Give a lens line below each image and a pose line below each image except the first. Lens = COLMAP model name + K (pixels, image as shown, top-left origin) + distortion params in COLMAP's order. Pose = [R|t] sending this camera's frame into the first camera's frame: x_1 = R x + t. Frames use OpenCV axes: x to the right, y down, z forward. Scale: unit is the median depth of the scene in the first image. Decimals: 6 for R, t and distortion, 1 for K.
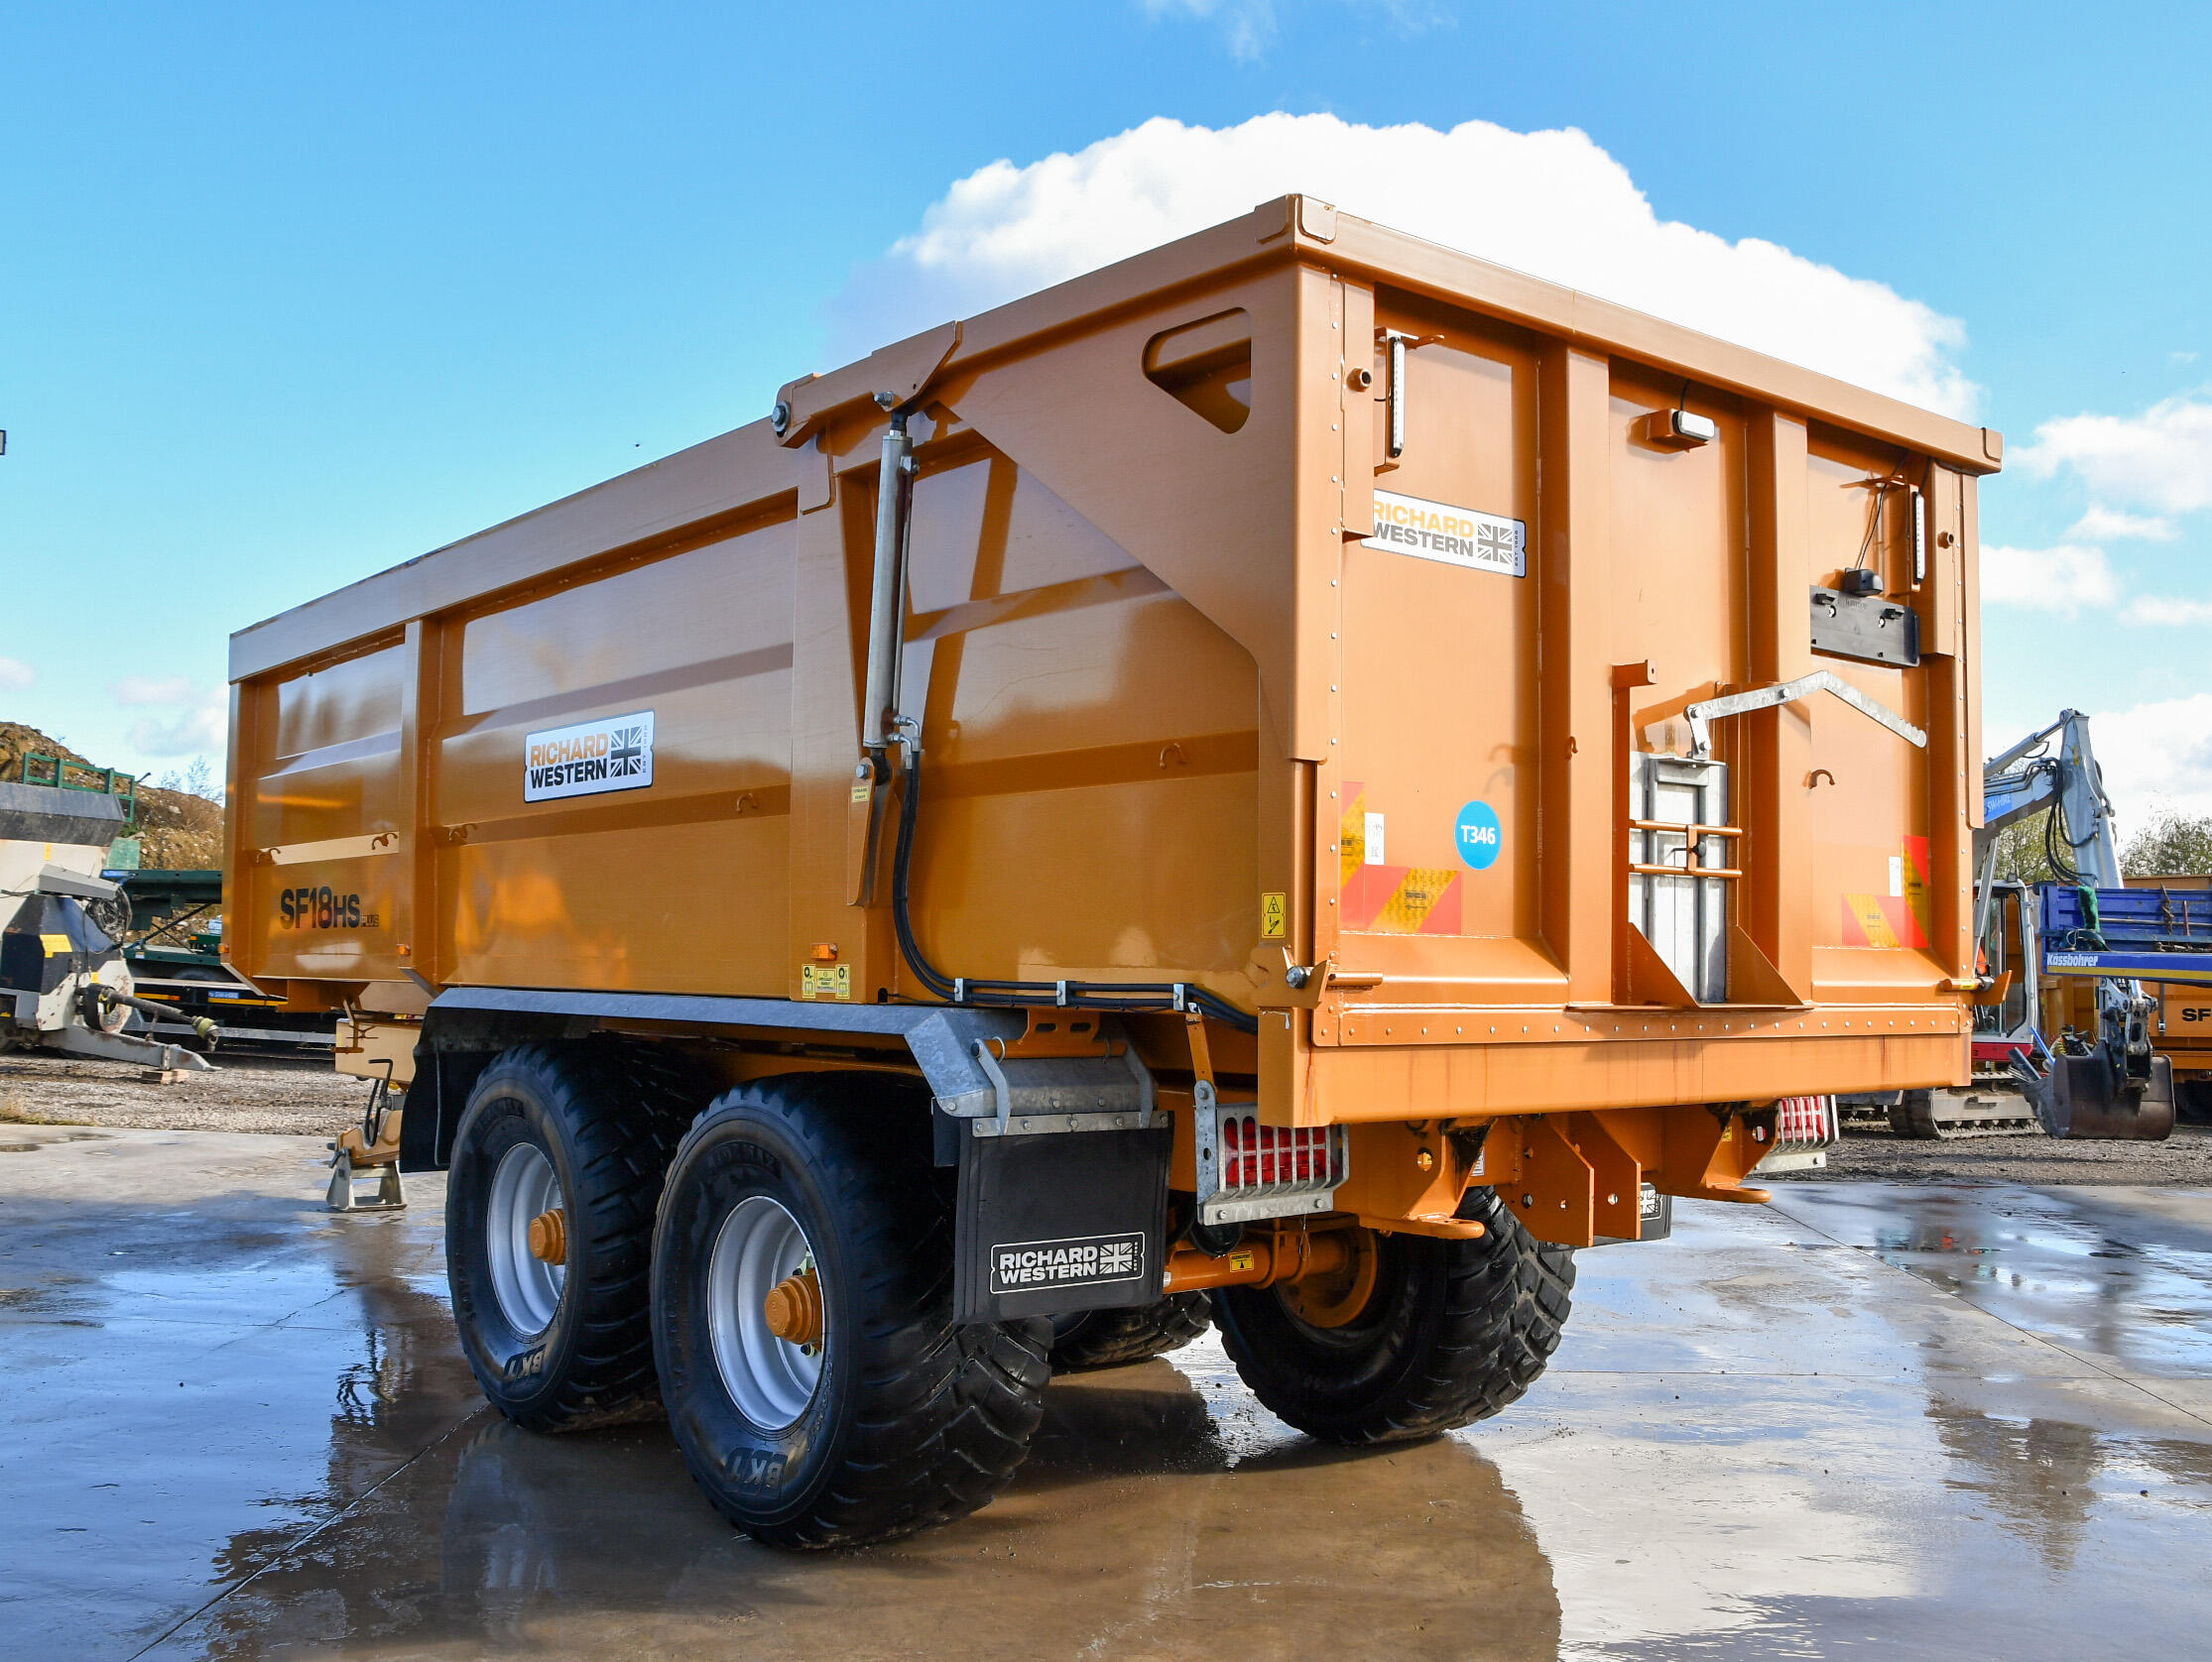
lens RADIAL K [[2167.5, 0, 1106.0], [0, 2167.5, 831.0], [0, 0, 1]] dist [-0.080510, 0.015545]
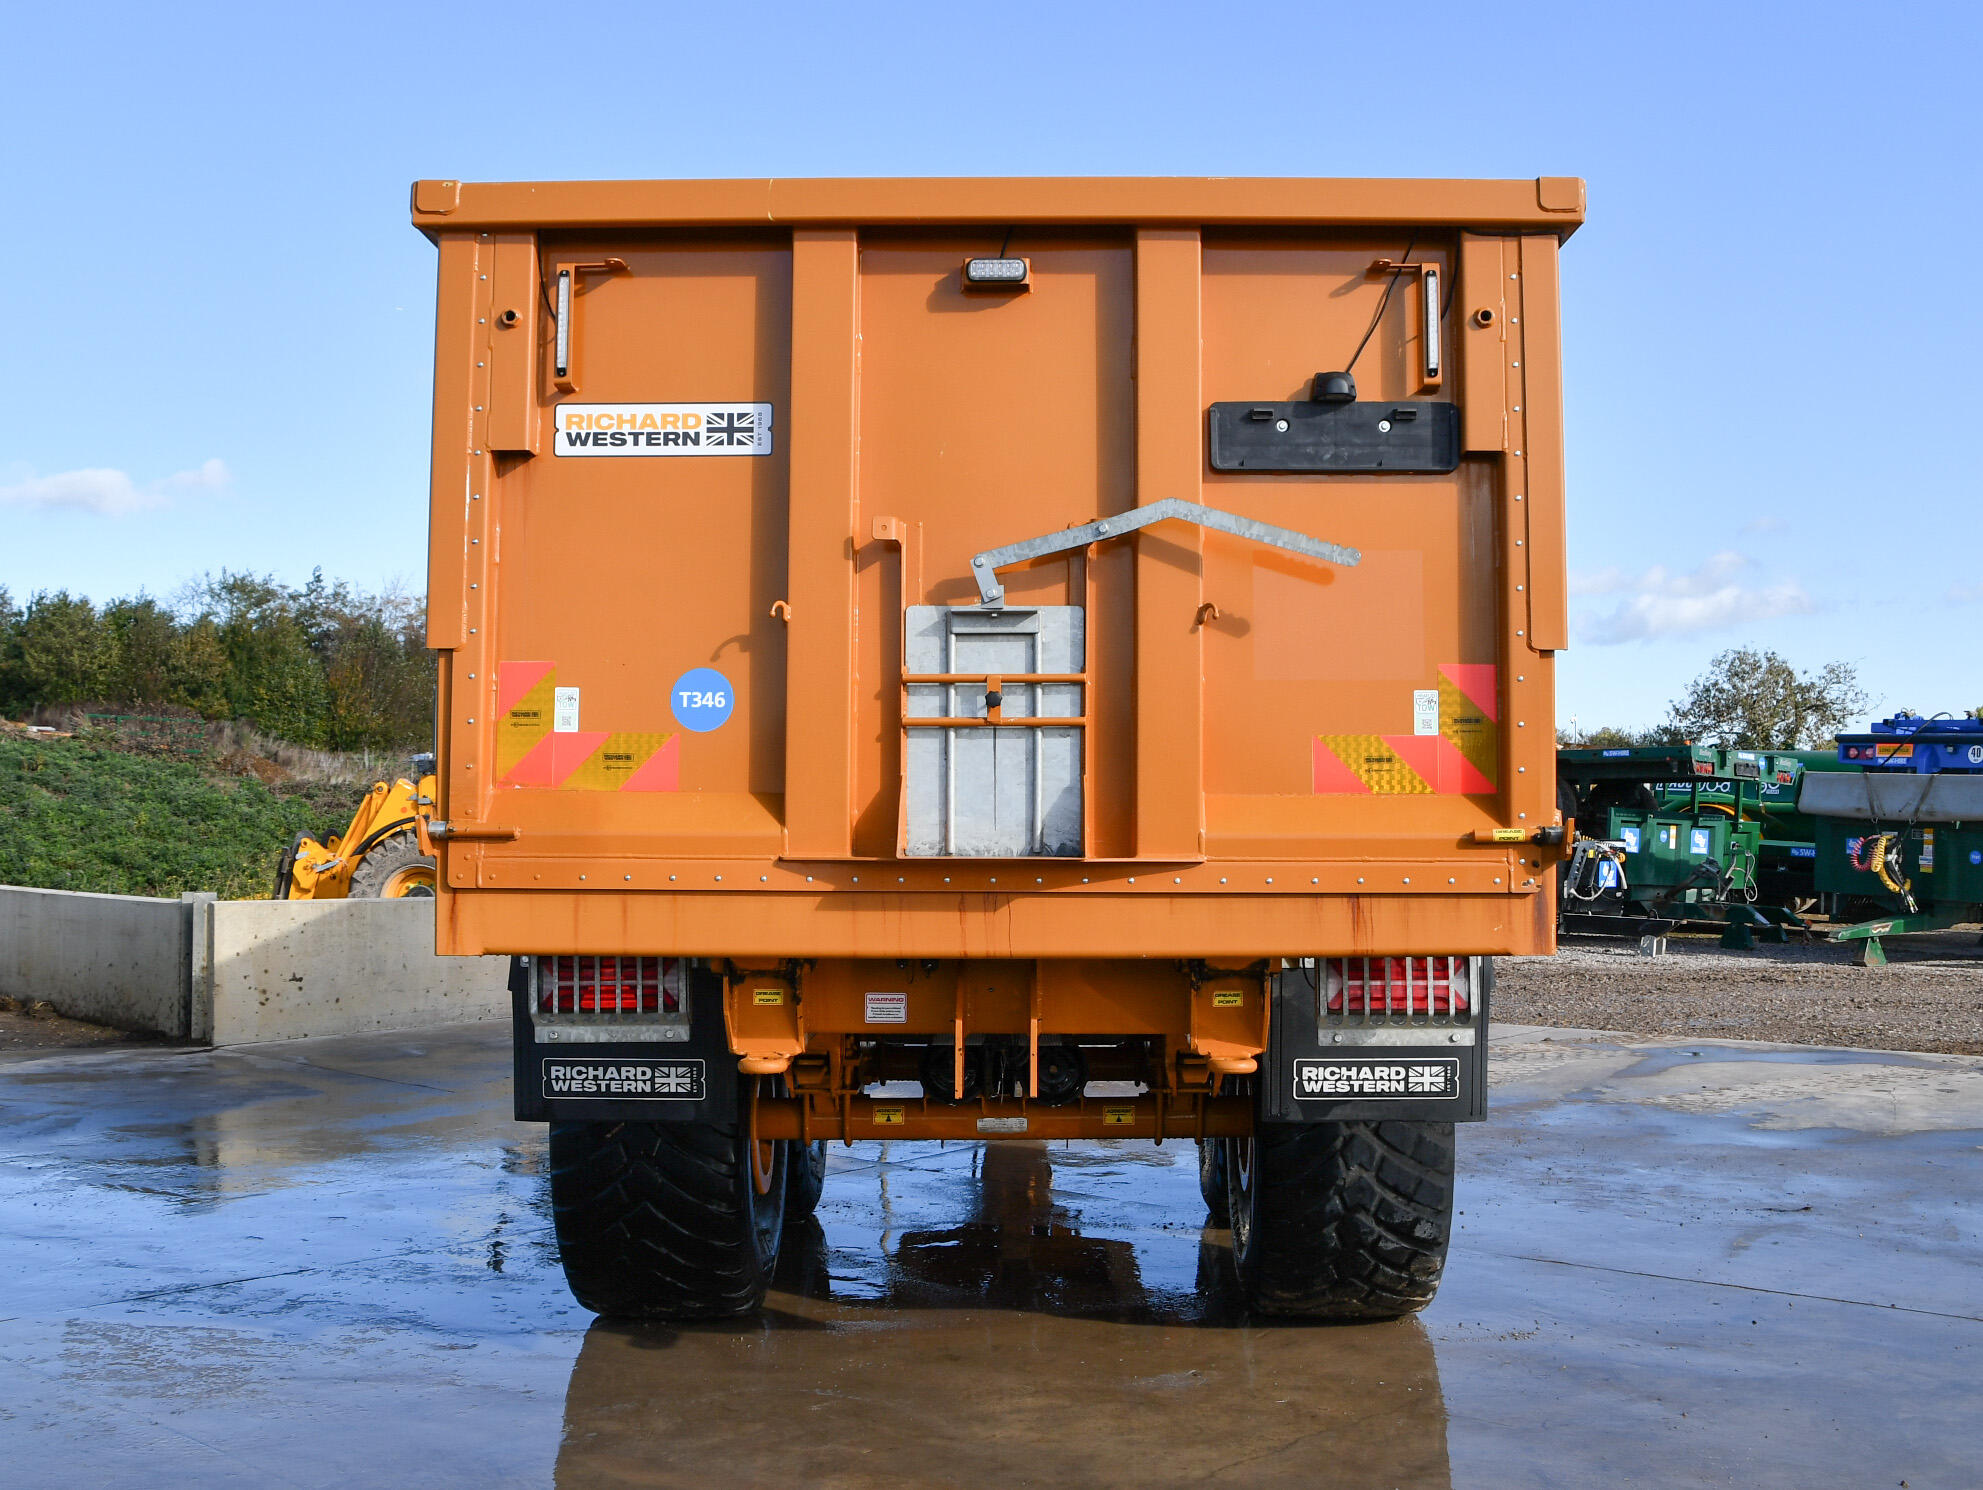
lens RADIAL K [[2190.8, 0, 996.1], [0, 2190.8, 655.1], [0, 0, 1]] dist [-0.126088, 0.011928]
pose [[0.762467, -0.064020, -0.643852, 0.923858], [0.047941, 0.997947, -0.042456, 0.030846], [0.645249, 0.001504, 0.763971, 0.235935]]
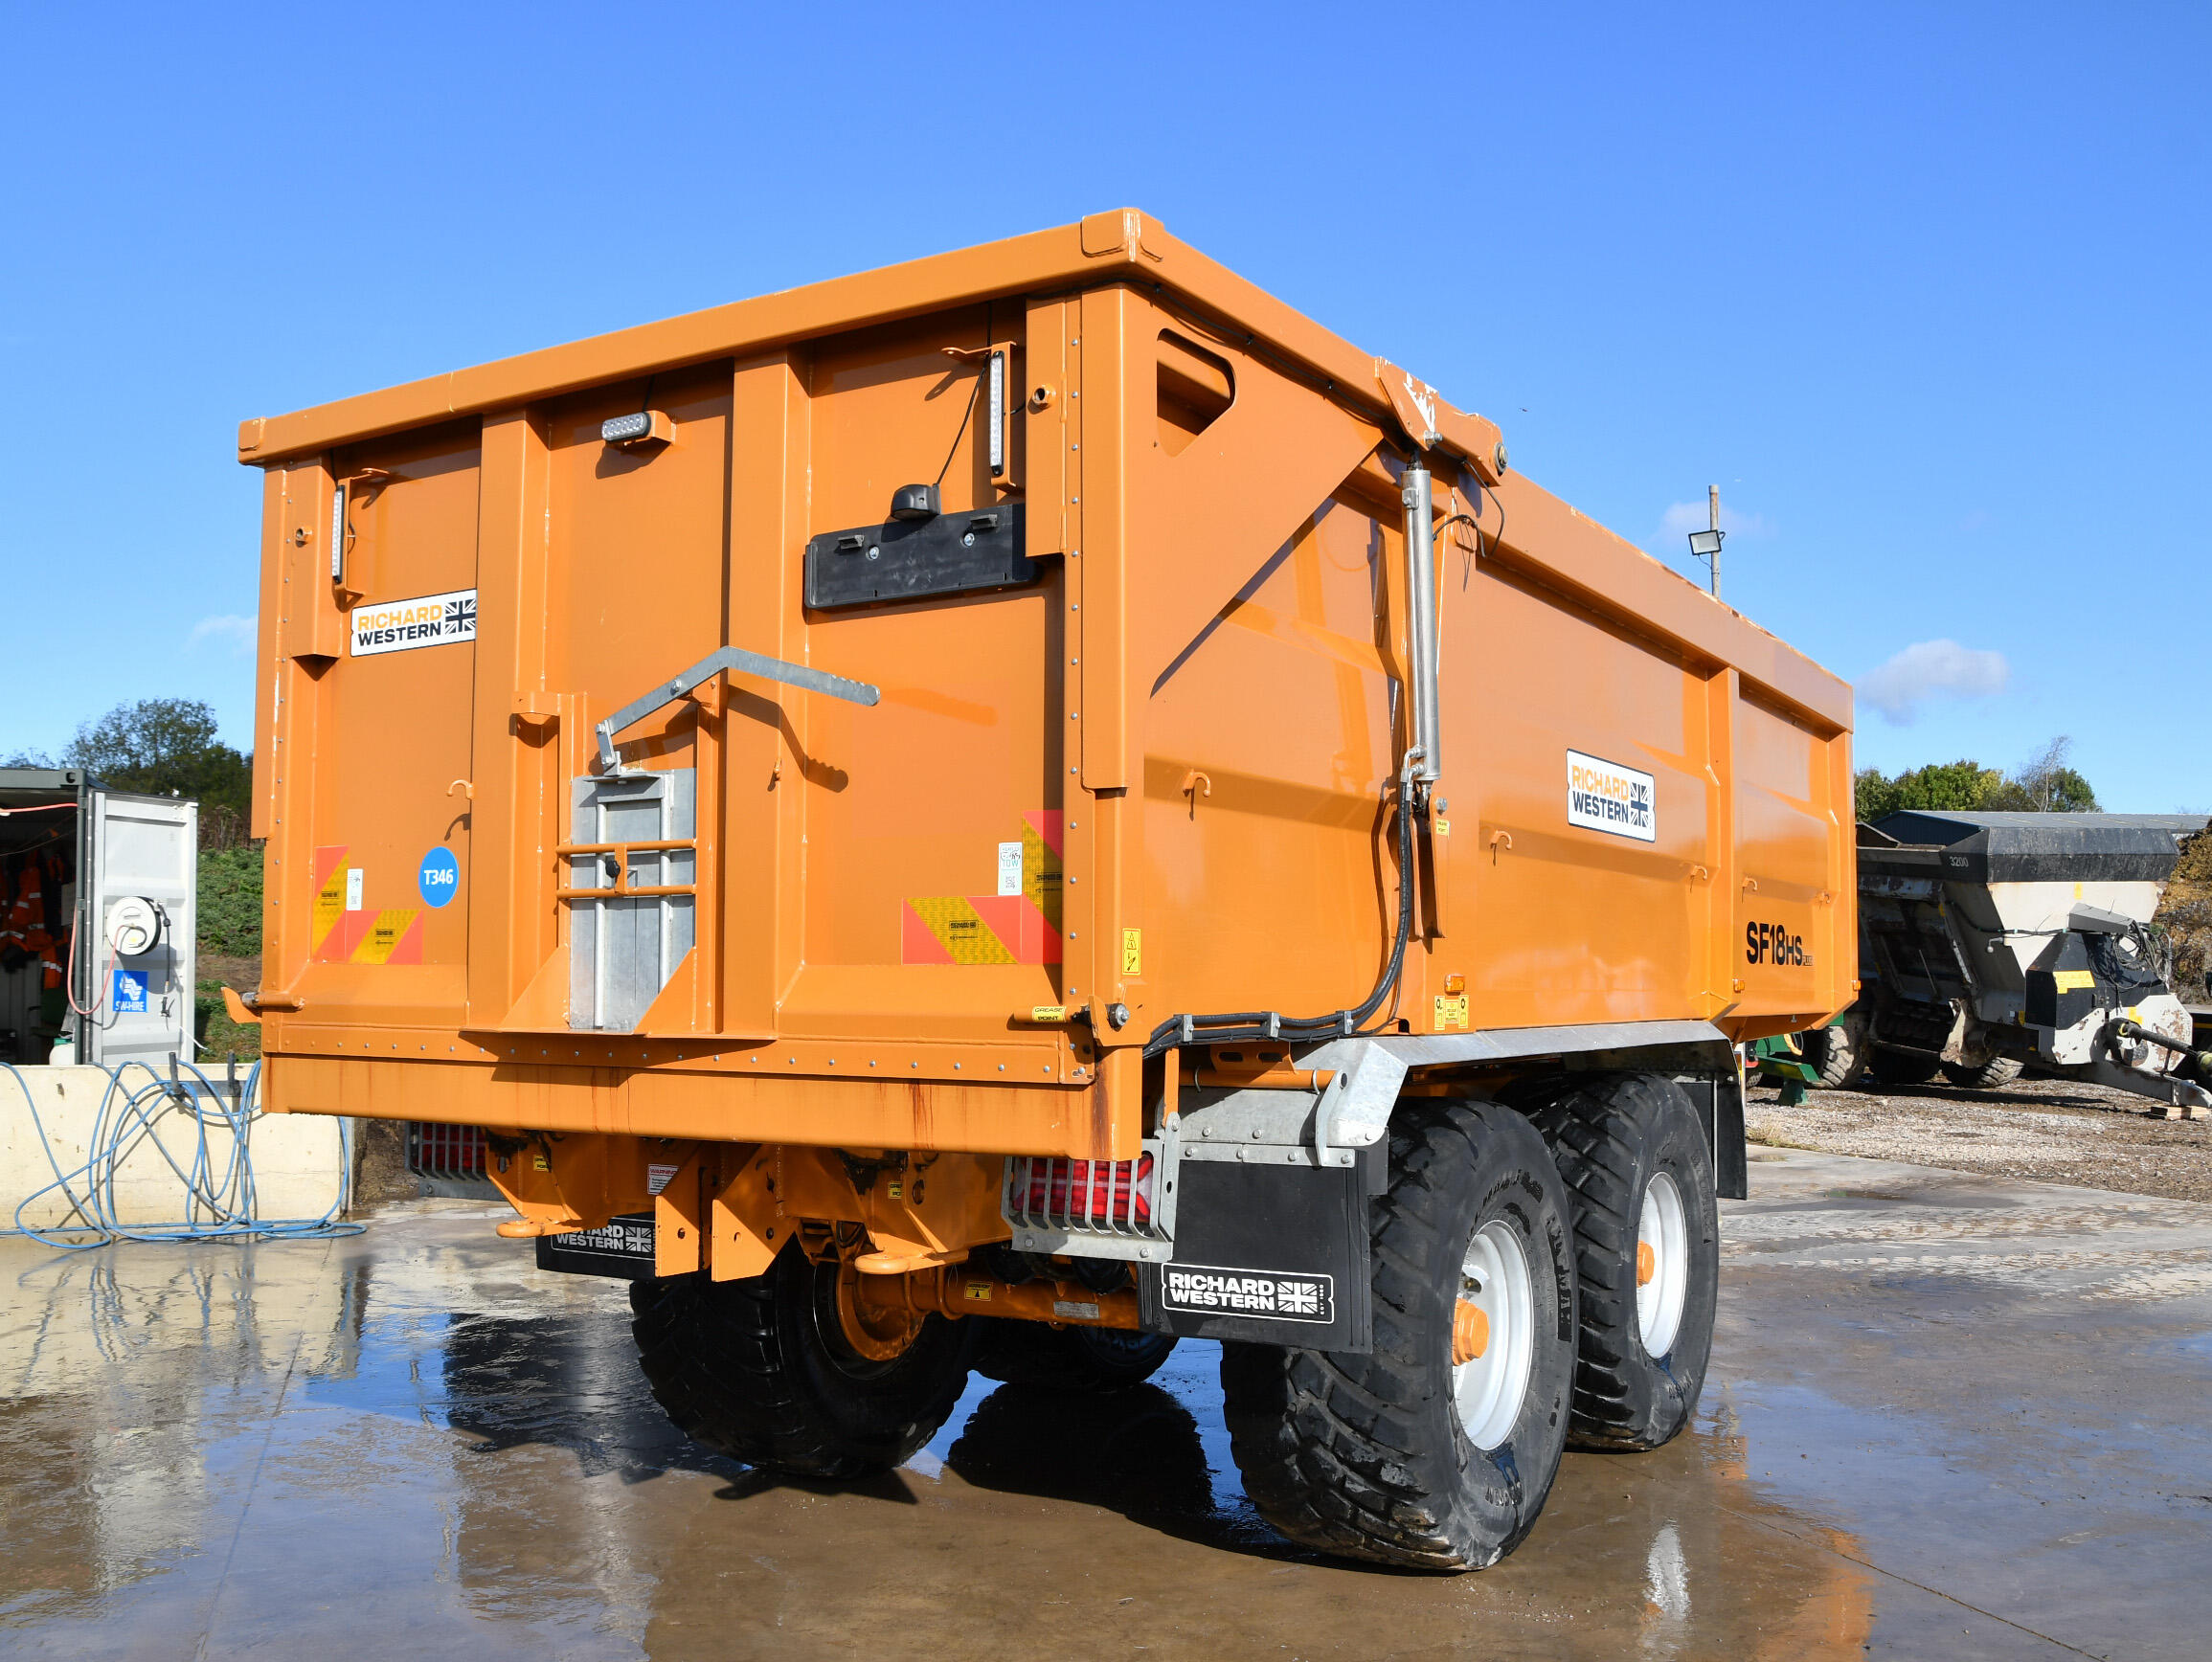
lens RADIAL K [[2100.1, 0, 1048.0], [0, 2100.1, 844.8], [0, 0, 1]] dist [-0.138107, 0.011274]
pose [[0.306287, -0.076259, -0.948880, 1.218322], [0.061620, 0.996284, -0.060179, 0.065602], [0.949943, -0.040038, 0.309848, 0.897463]]
